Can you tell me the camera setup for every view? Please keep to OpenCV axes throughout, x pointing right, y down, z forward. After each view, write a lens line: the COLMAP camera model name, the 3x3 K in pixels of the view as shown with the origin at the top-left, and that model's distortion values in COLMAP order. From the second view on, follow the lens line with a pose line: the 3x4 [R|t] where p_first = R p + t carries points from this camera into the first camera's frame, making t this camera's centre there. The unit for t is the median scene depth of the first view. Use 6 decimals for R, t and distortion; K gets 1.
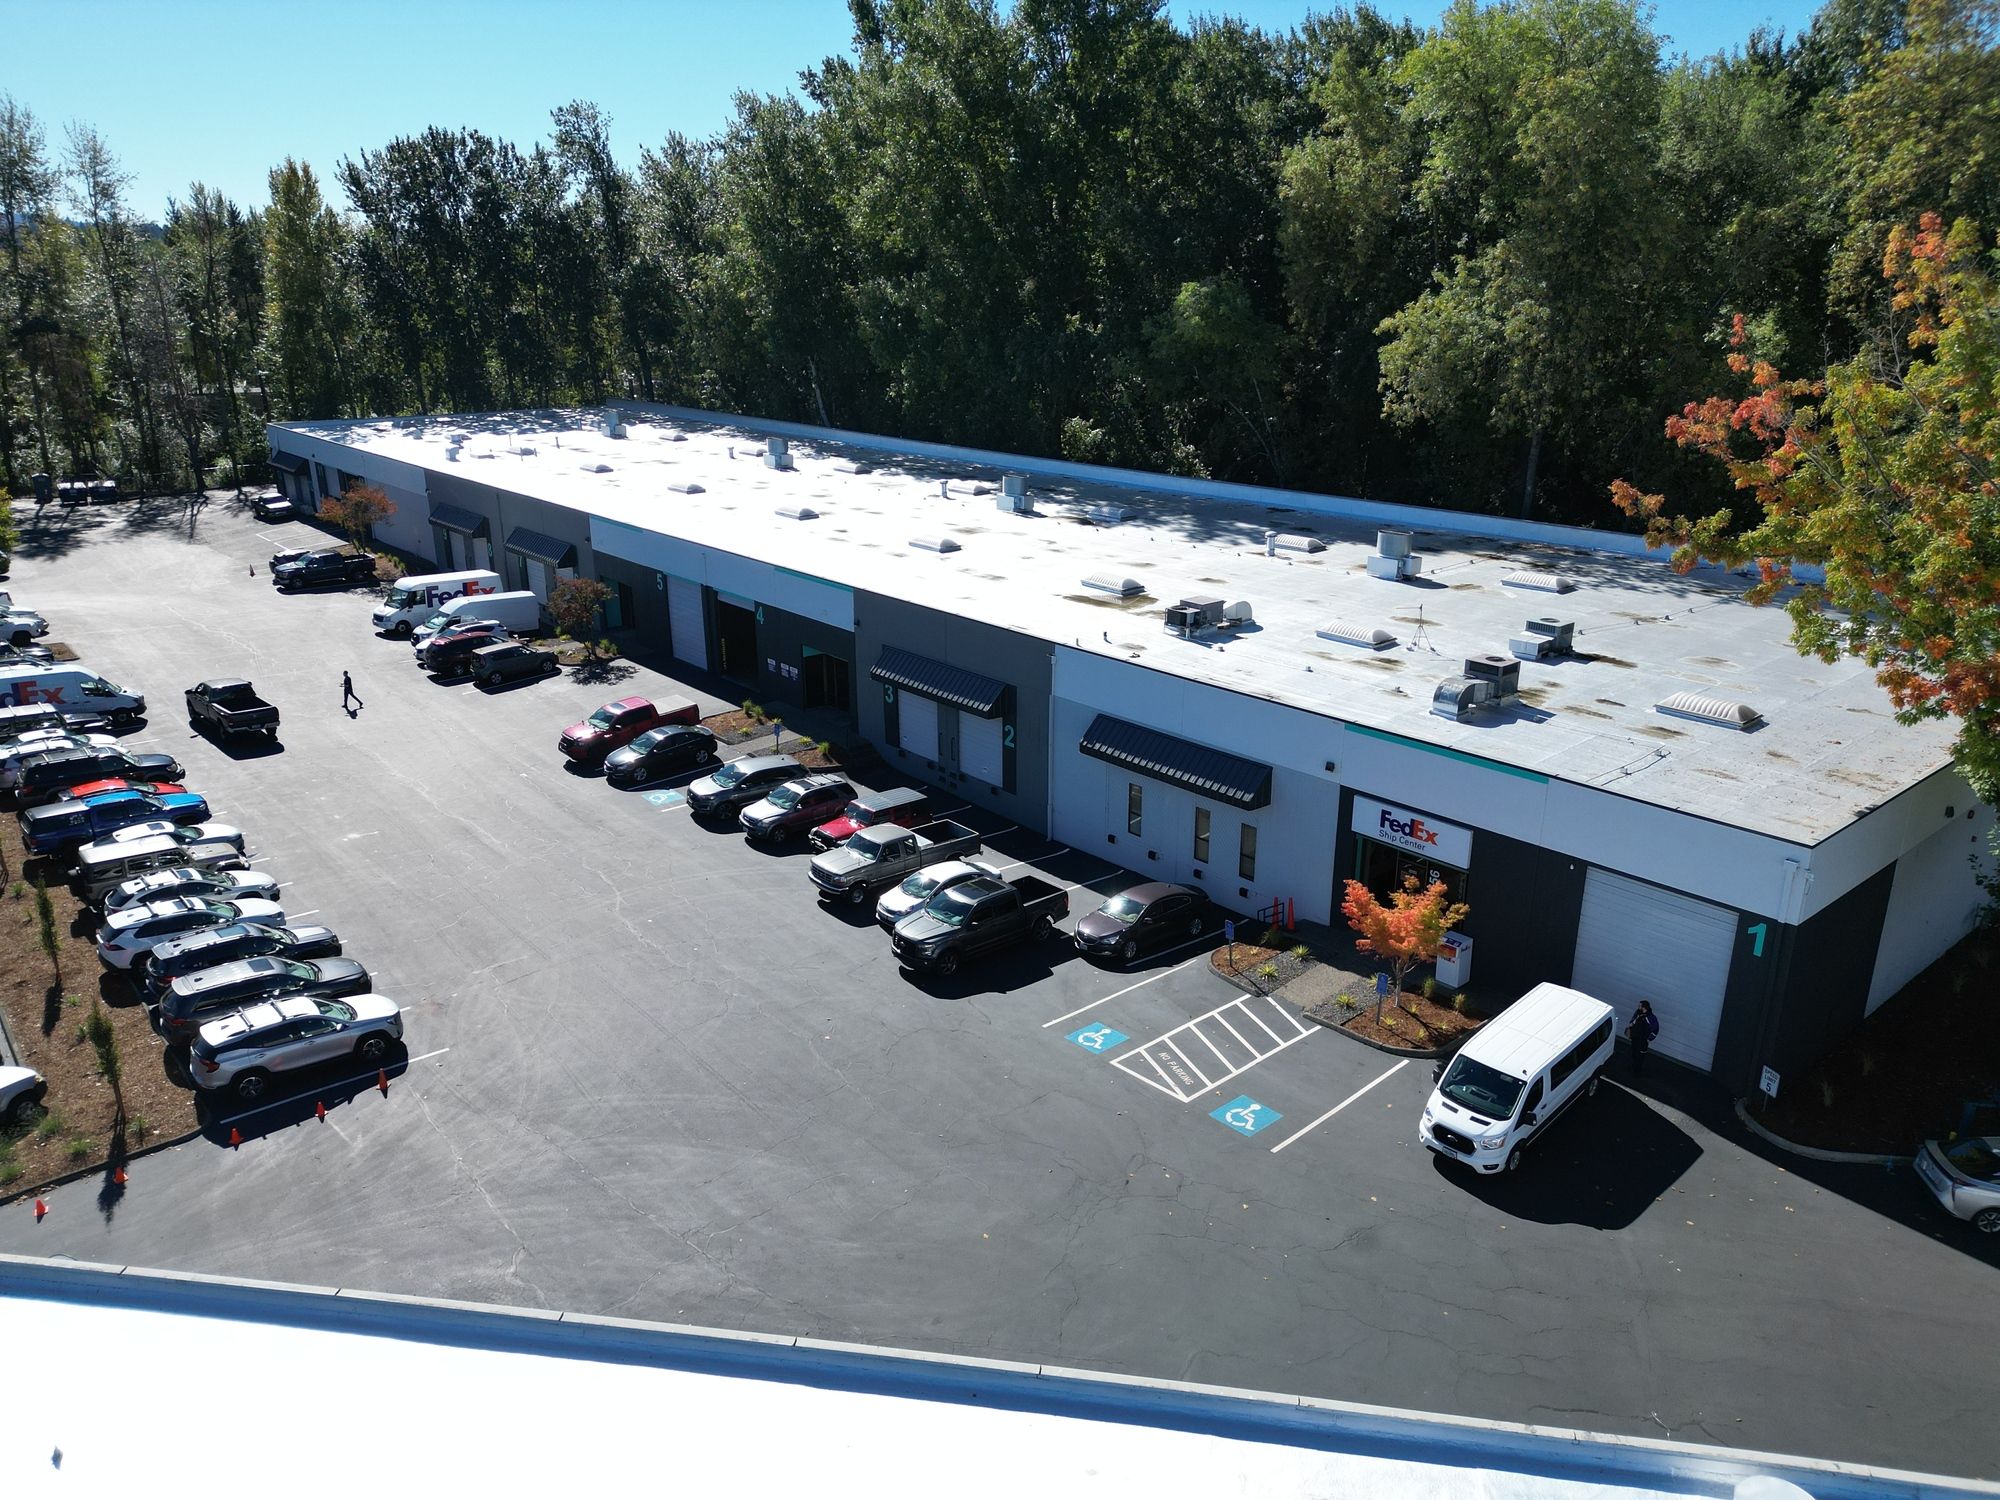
lens RADIAL K [[1416.2, 0, 1000.0], [0, 1416.2, 750.0], [0, 0, 1]] dist [0.075554, -0.059377]
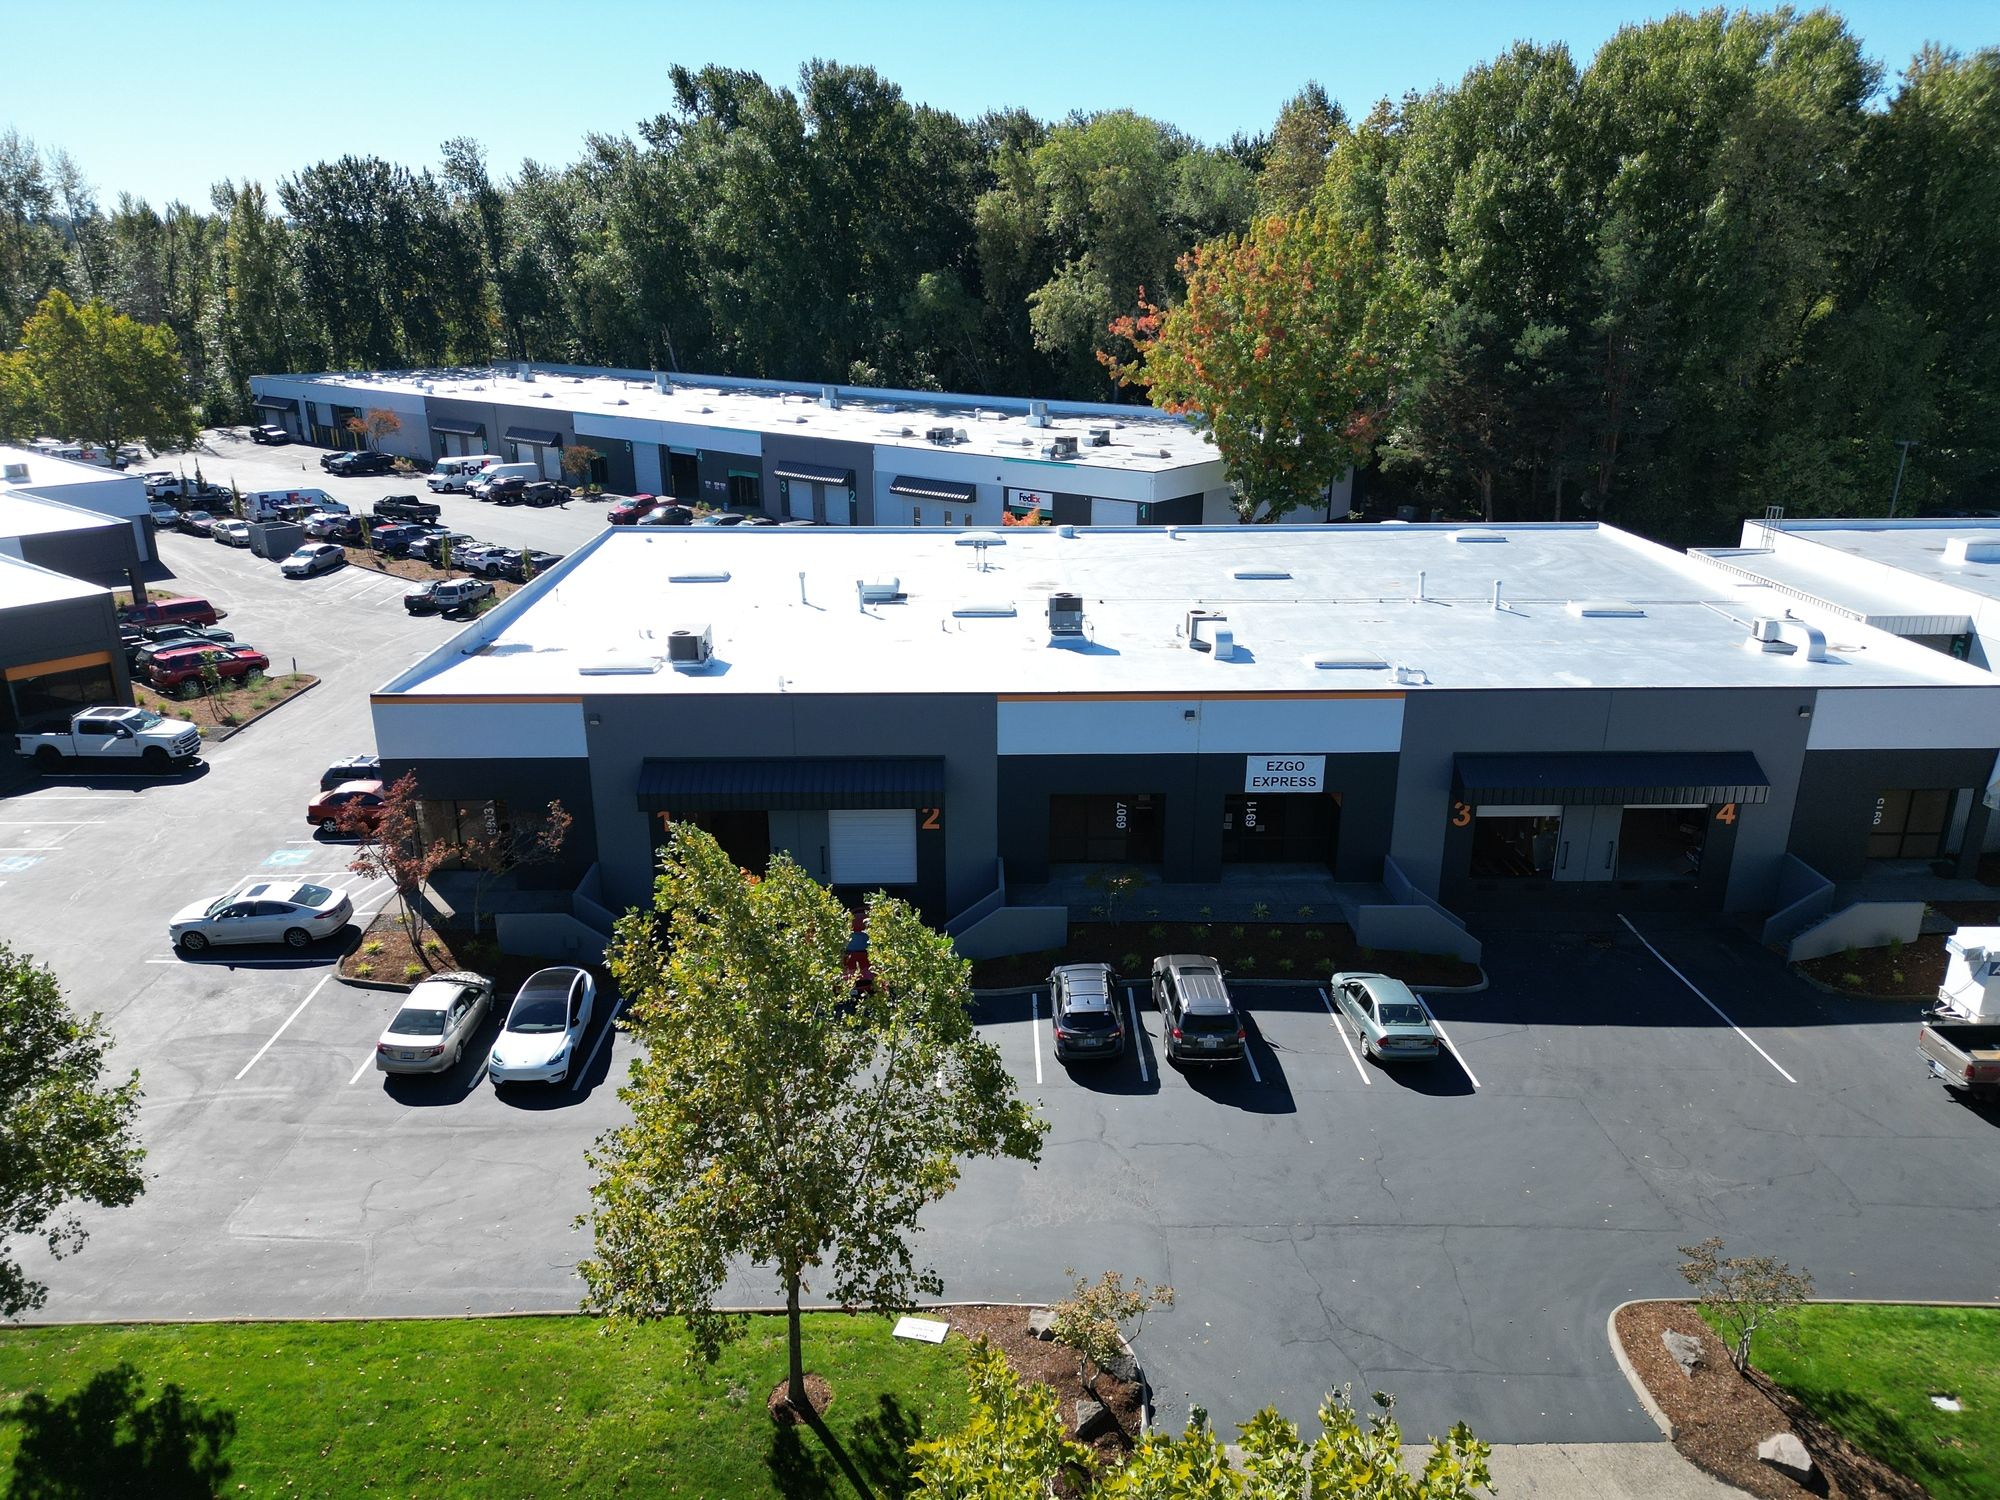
lens RADIAL K [[1416.2, 0, 1000.0], [0, 1416.2, 750.0], [0, 0, 1]] dist [0.075554, -0.059377]
pose [[0.984252, -0.053896, 0.168352, -0.084348], [0.053660, 0.998542, 0.005952, 0.202949], [-0.168427, 0.003175, 0.985709, -0.598071]]
